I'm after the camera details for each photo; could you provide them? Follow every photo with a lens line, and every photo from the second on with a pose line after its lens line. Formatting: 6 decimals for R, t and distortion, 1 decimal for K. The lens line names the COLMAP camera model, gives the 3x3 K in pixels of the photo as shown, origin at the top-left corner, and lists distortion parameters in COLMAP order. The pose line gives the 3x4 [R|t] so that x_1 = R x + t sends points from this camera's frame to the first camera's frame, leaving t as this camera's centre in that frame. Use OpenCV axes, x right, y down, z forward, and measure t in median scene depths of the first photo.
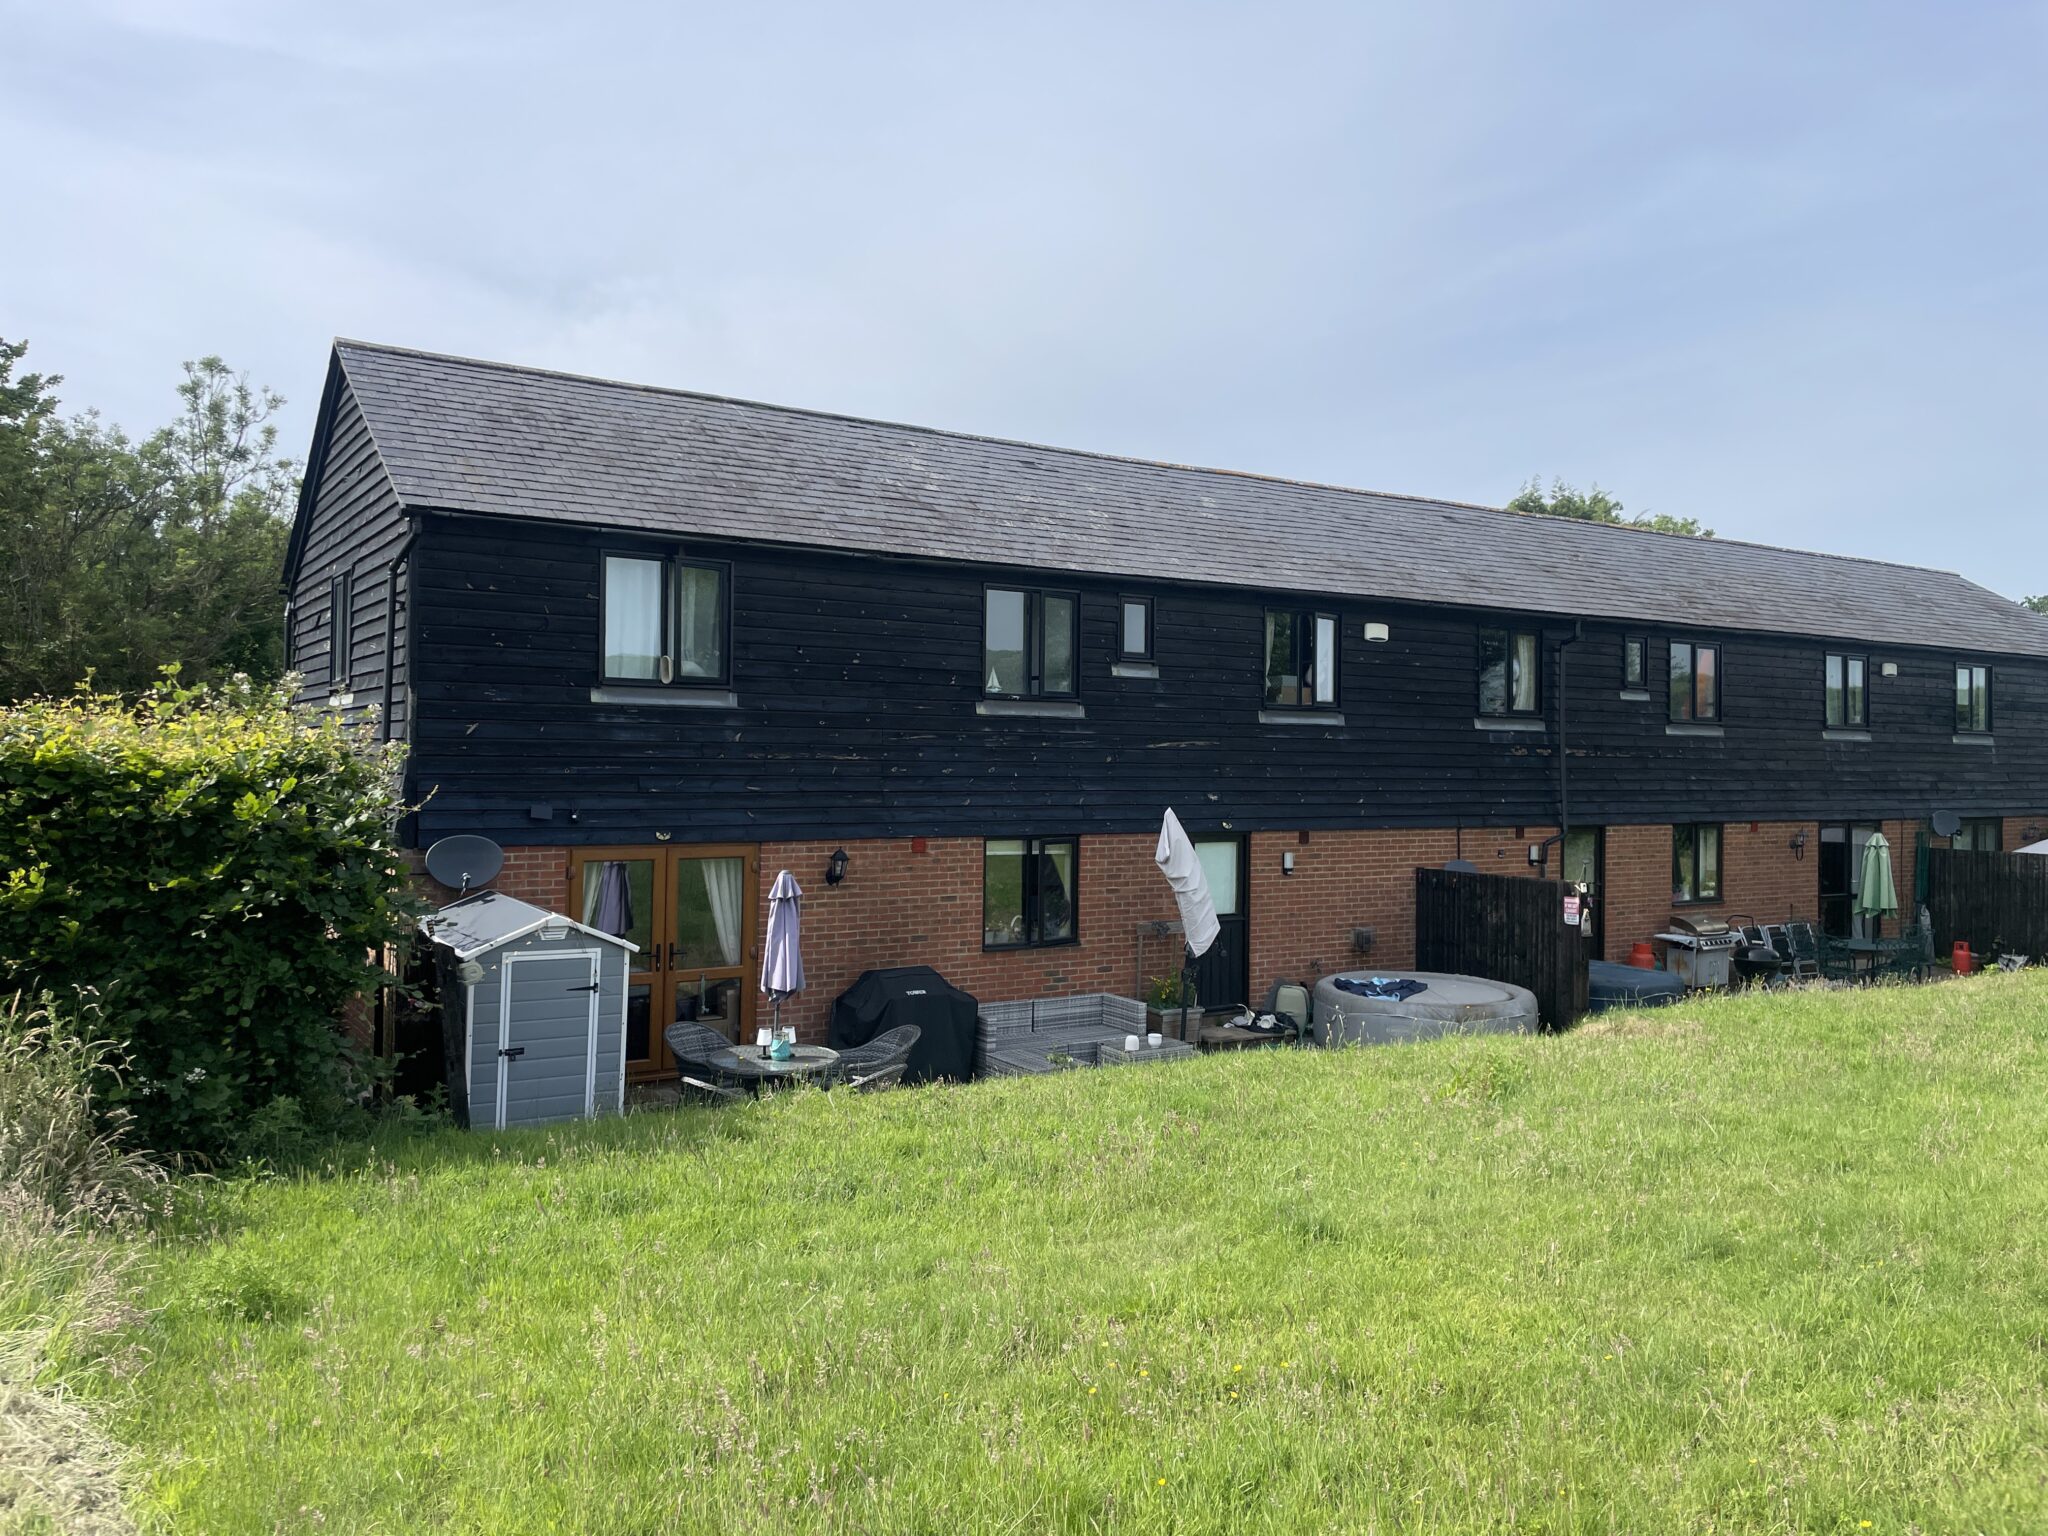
lens RADIAL K [[1566.6, 0, 1035.2], [0, 1566.6, 737.0], [0, 0, 1]] dist [0.066167, -0.087569]
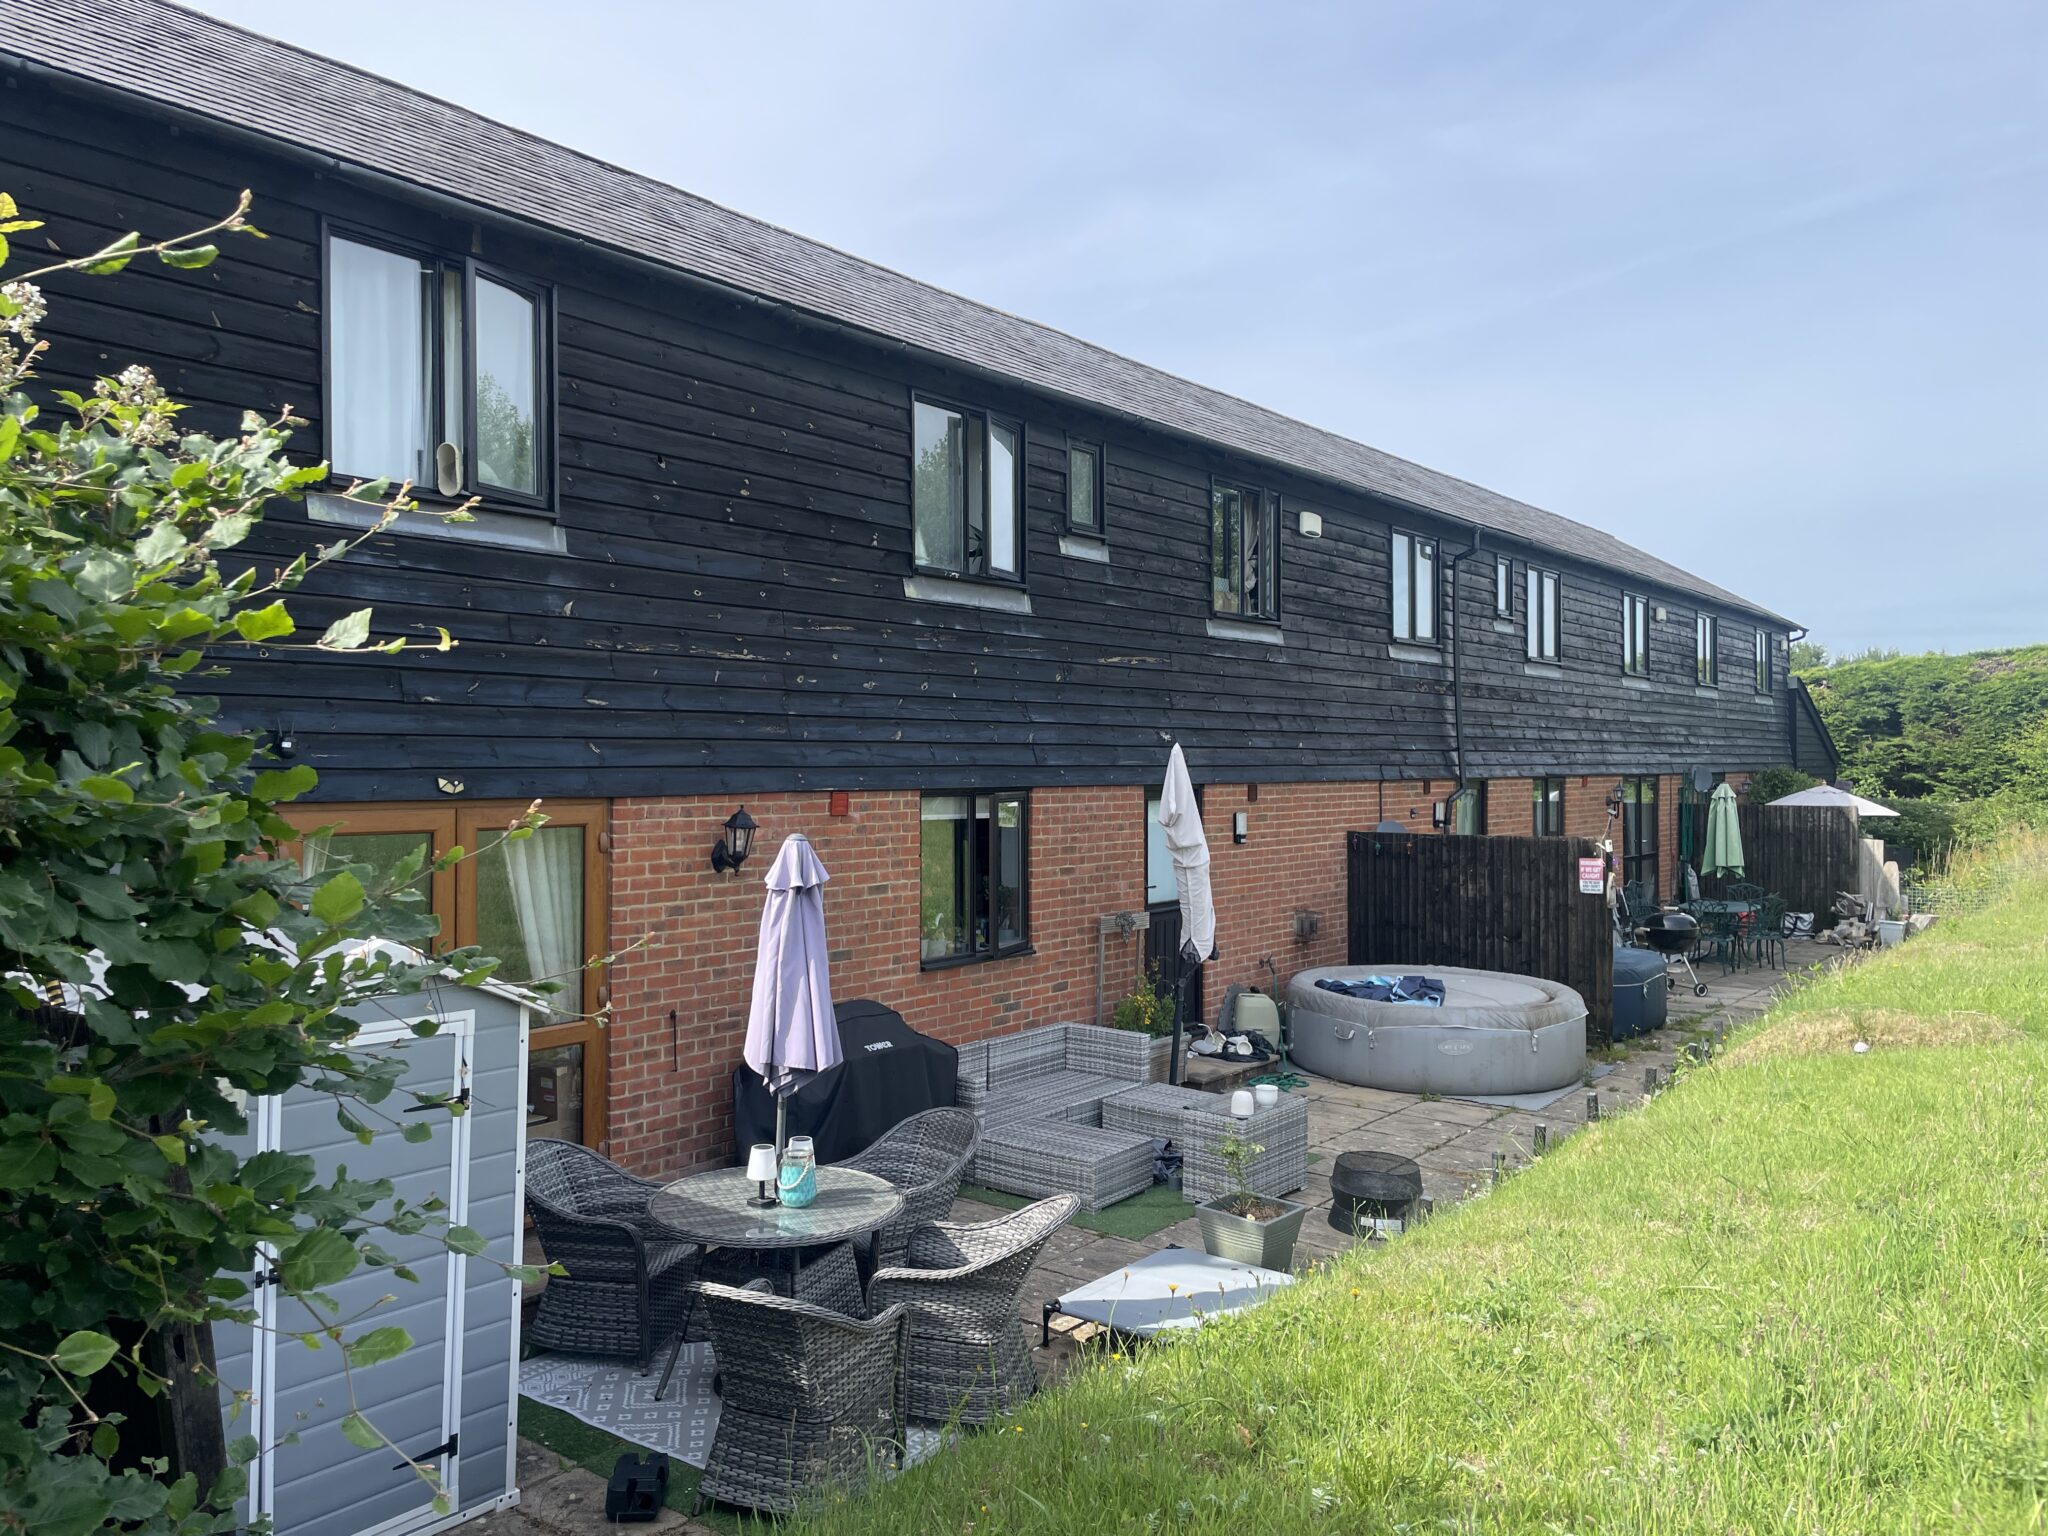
lens RADIAL K [[1566.6, 0, 1024.0], [0, 1566.6, 768.0], [0, 0, 1]] dist [0.062604, -0.001651]
pose [[0.941629, -0.014104, 0.336356, -0.179928], [0.008154, 0.999784, 0.019096, 0.037351], [-0.336552, -0.015239, 0.941541, 0.339984]]
